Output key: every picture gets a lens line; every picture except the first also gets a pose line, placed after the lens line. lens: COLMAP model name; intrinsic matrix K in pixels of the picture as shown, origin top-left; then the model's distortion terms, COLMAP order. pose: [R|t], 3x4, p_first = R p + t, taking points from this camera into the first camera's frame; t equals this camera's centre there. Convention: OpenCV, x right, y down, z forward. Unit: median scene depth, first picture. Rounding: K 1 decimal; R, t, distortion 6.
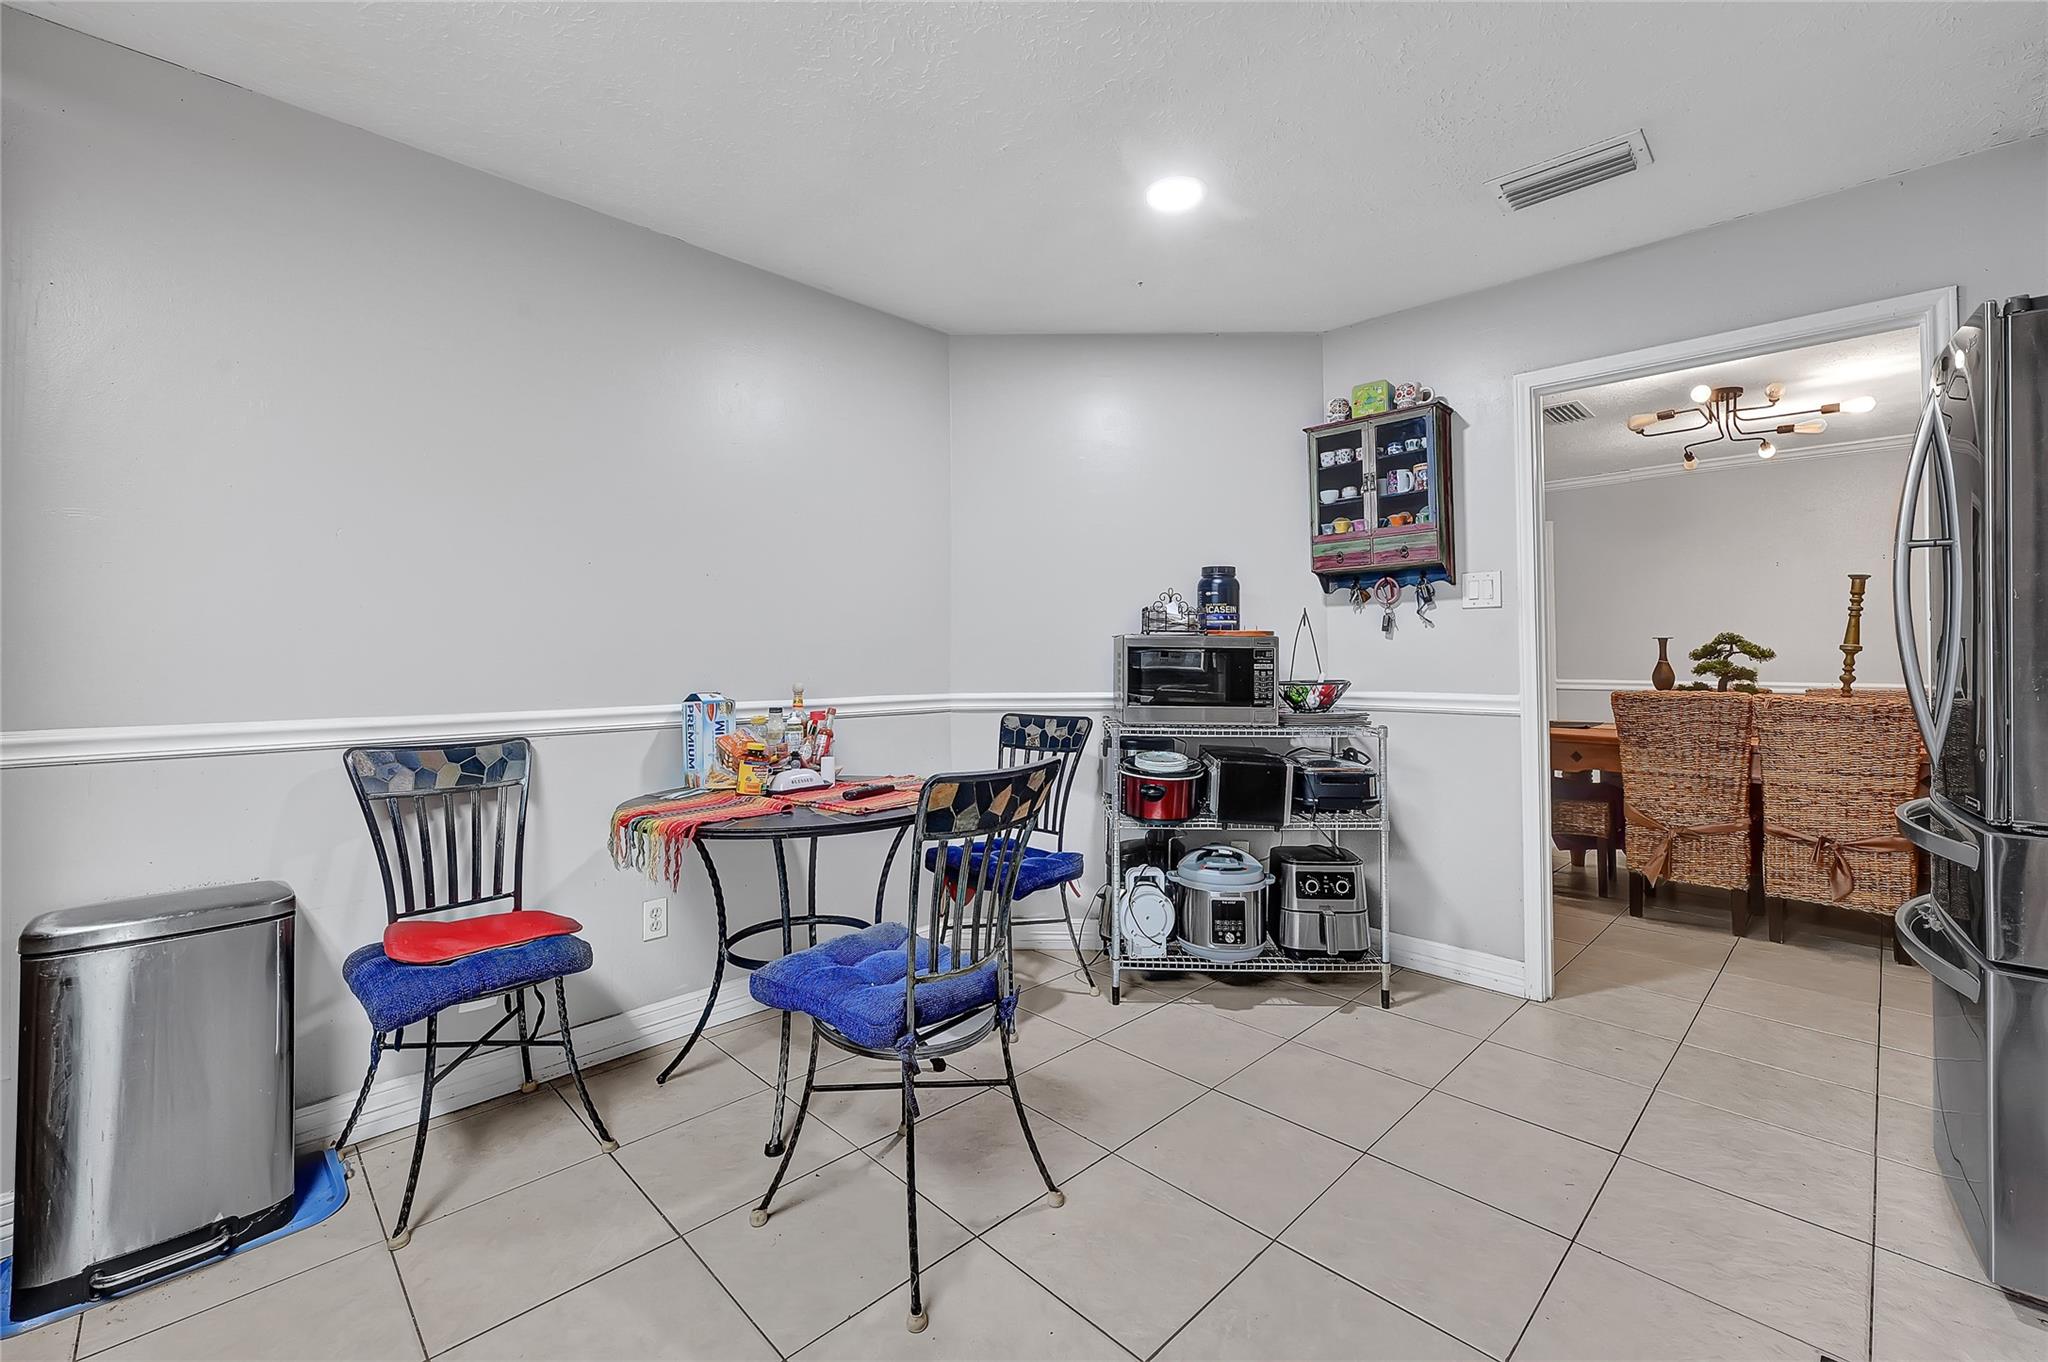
lens RADIAL K [[838.0, 0, 1022.1], [0, 838.0, 665.6], [0, 0, 1]] dist [-0.001230, -0.000084]
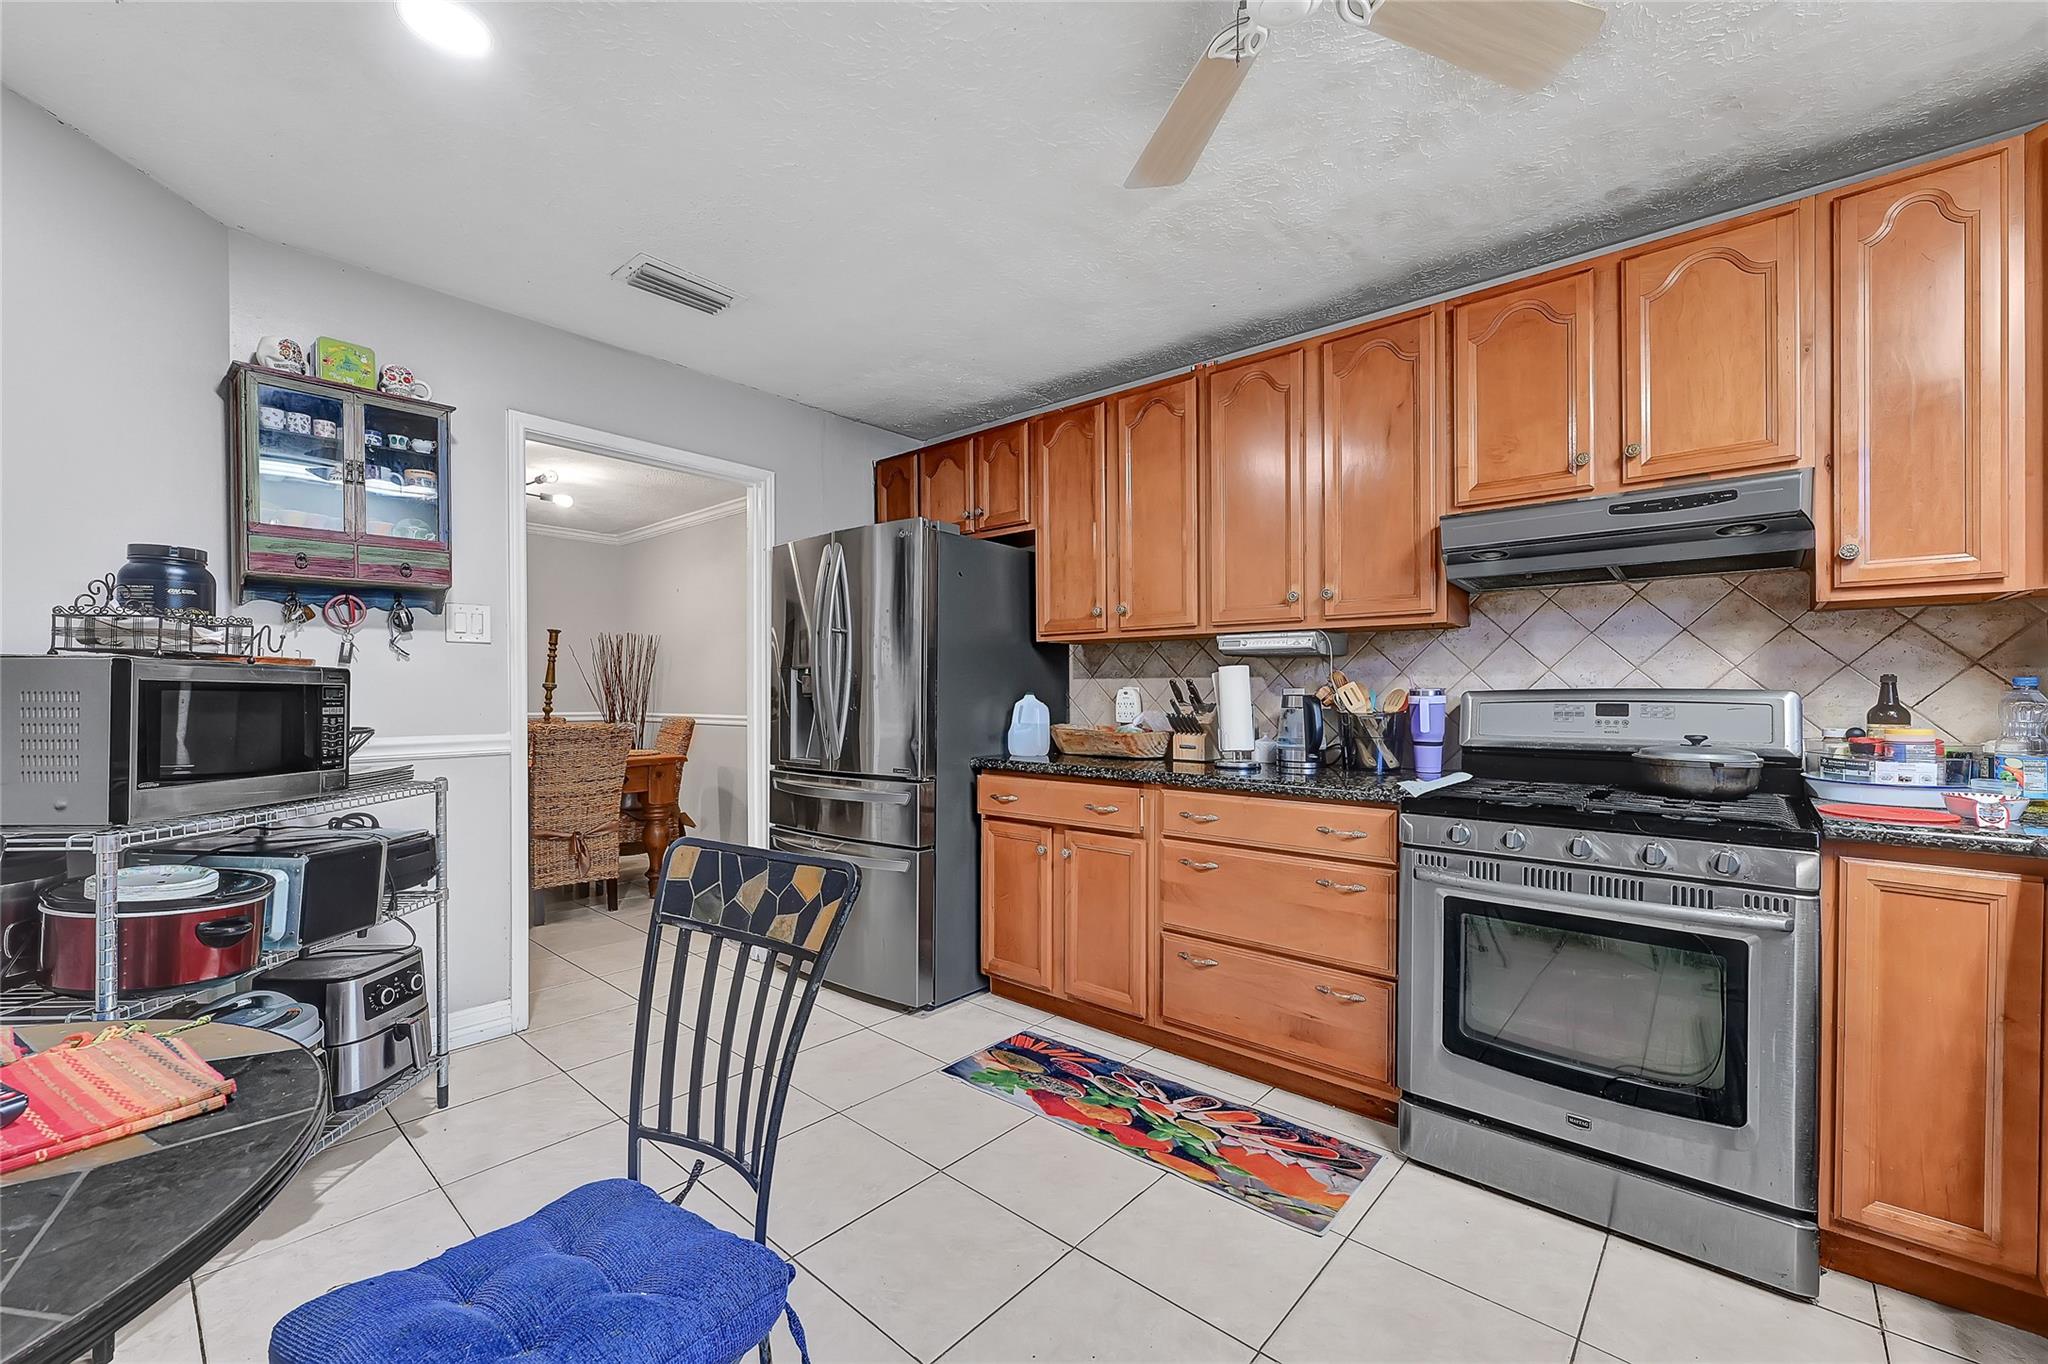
lens RADIAL K [[831.2, 0, 1001.3], [0, 831.2, 708.7], [0, 0, 1]] dist [-0.001689, -0.000180]
pose [[-0.040167, -0.020075, 0.998991, -0.389874], [0.000803, 0.999797, 0.020123, -0.012911], [-0.999193, 0.001611, -0.040142, 0.428197]]
